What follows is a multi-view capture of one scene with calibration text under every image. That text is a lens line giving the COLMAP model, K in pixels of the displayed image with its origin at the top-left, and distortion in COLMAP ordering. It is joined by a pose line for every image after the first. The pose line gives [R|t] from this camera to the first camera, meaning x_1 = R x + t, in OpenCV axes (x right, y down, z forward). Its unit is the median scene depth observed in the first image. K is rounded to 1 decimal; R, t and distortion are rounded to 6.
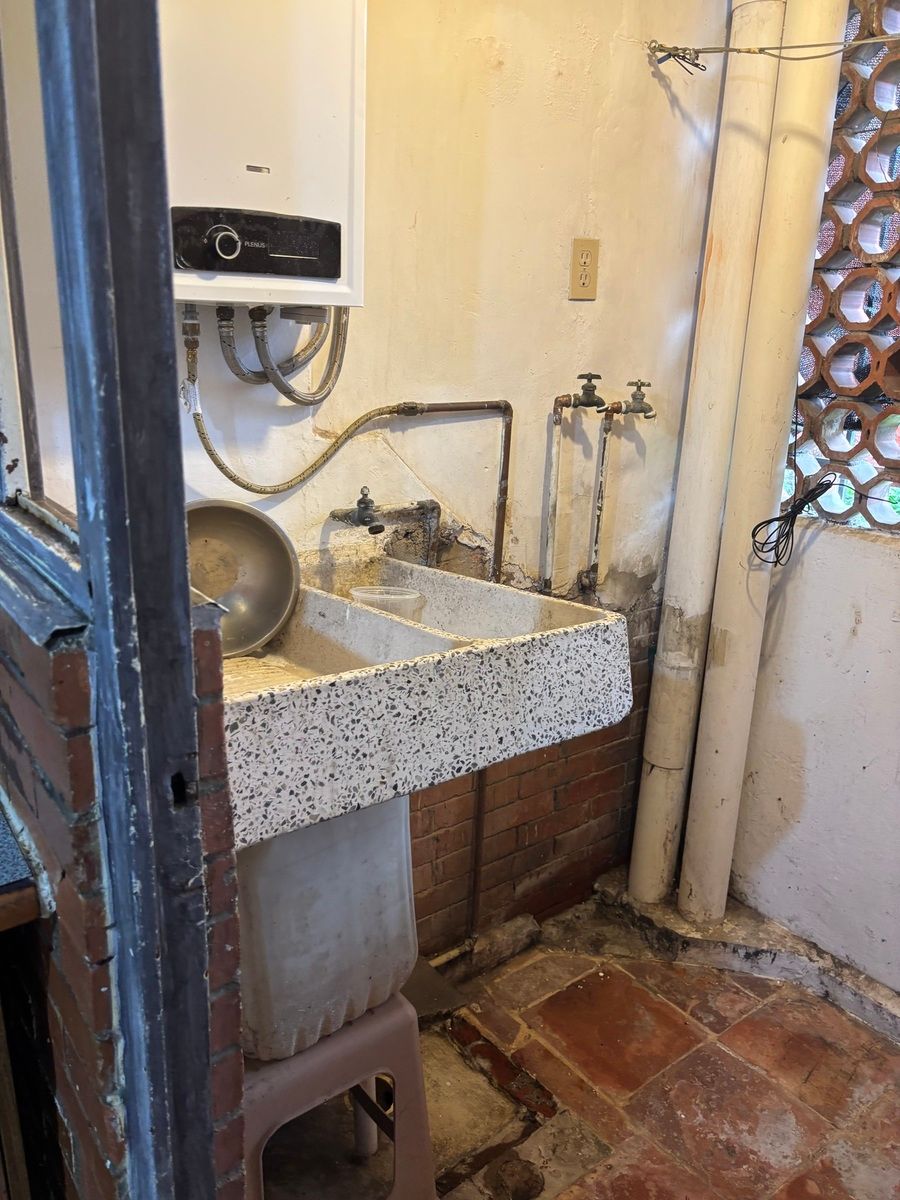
lens RADIAL K [[904.3, 0, 447.6], [0, 904.3, 596.8], [0, 0, 1]] dist [0.048538, -0.054302]
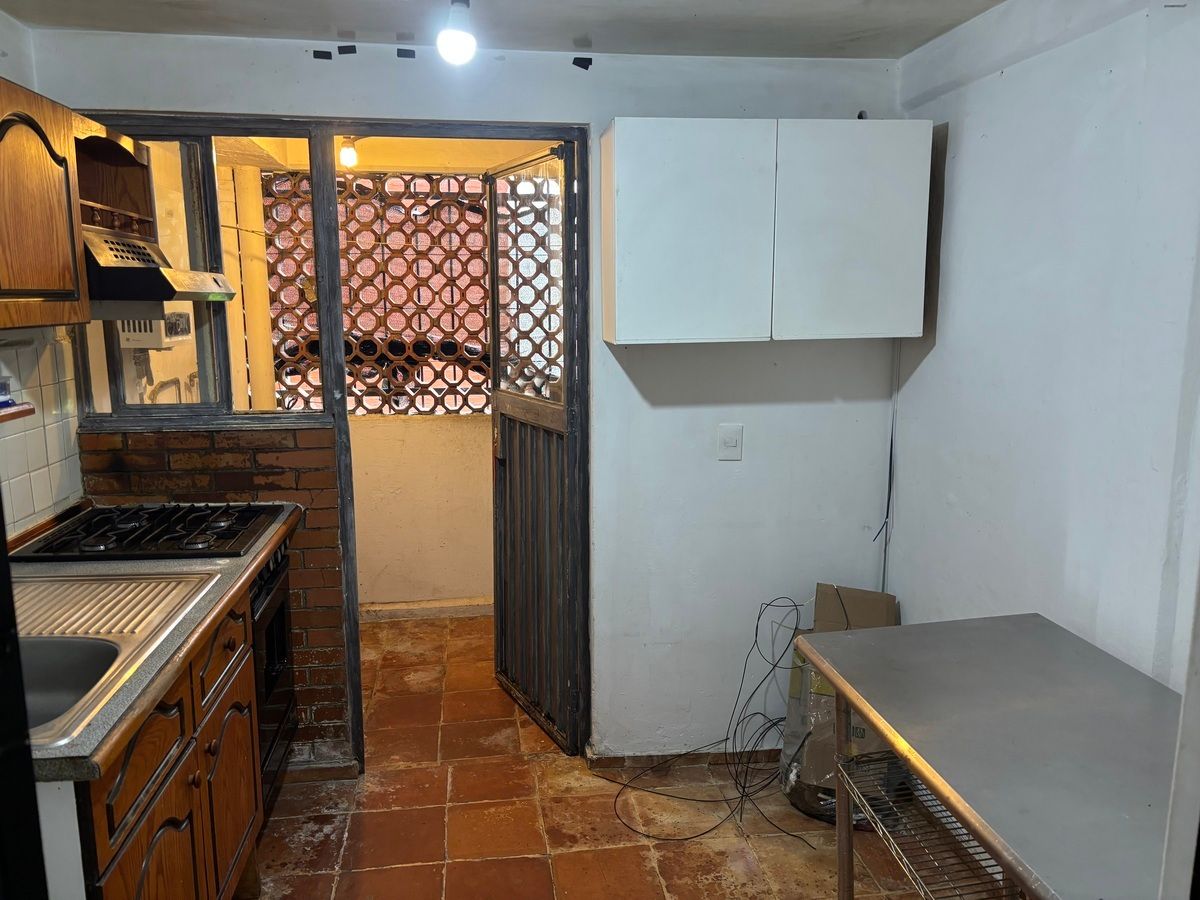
lens RADIAL K [[897.4, 0, 602.1], [0, 897.4, 463.2], [0, 0, 1]] dist [0.007535, 0.003756]
pose [[0.474767, -0.184776, 0.860496, -1.182050], [0.265888, 0.962141, 0.059902, 0.103400], [-0.838987, 0.200356, 0.505923, -0.764958]]
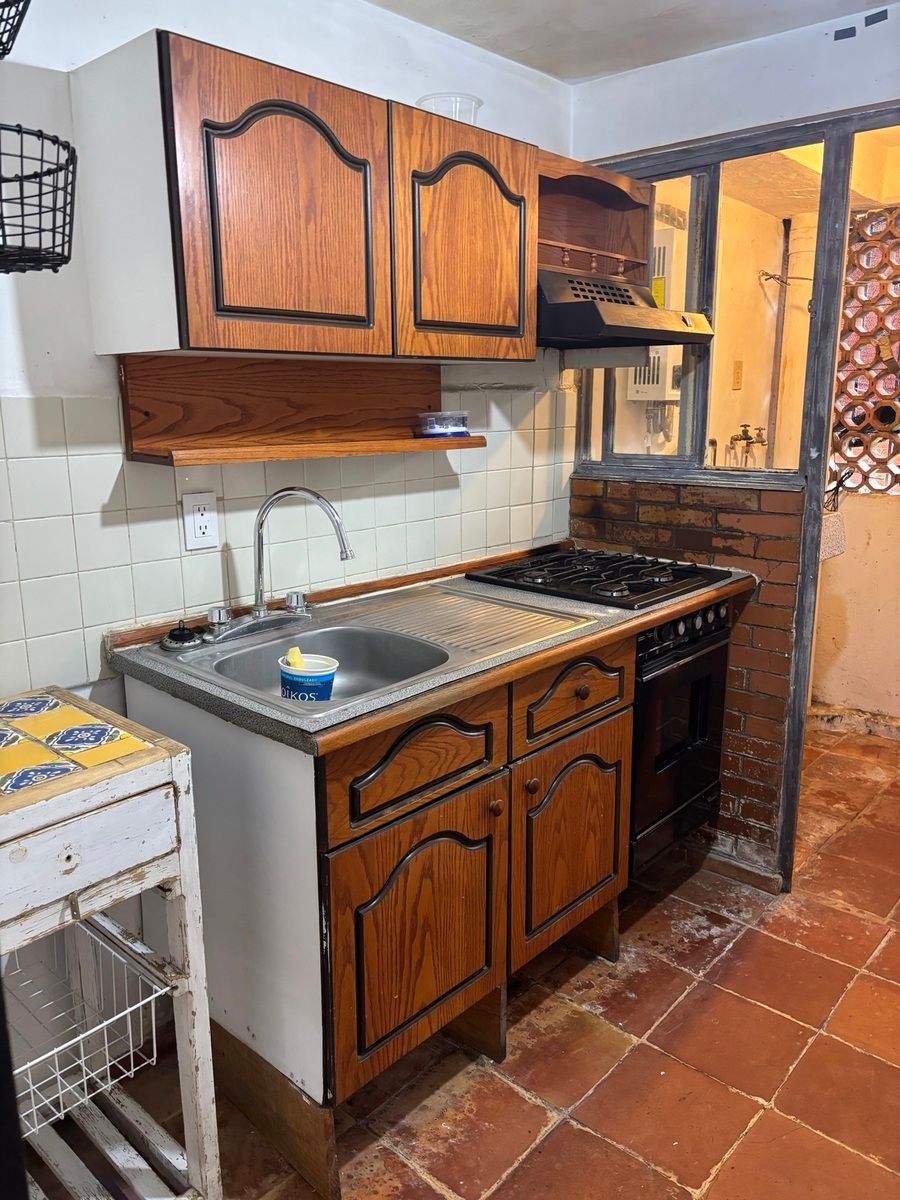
lens RADIAL K [[897.4, 0, 454.7], [0, 897.4, 604.7], [0, 0, 1]] dist [0.007535, 0.003756]
pose [[0.978529, -0.081903, 0.189136, -0.851745], [0.093594, 0.994160, -0.053715, 0.195773], [-0.183632, 0.070264, 0.980481, -0.796060]]
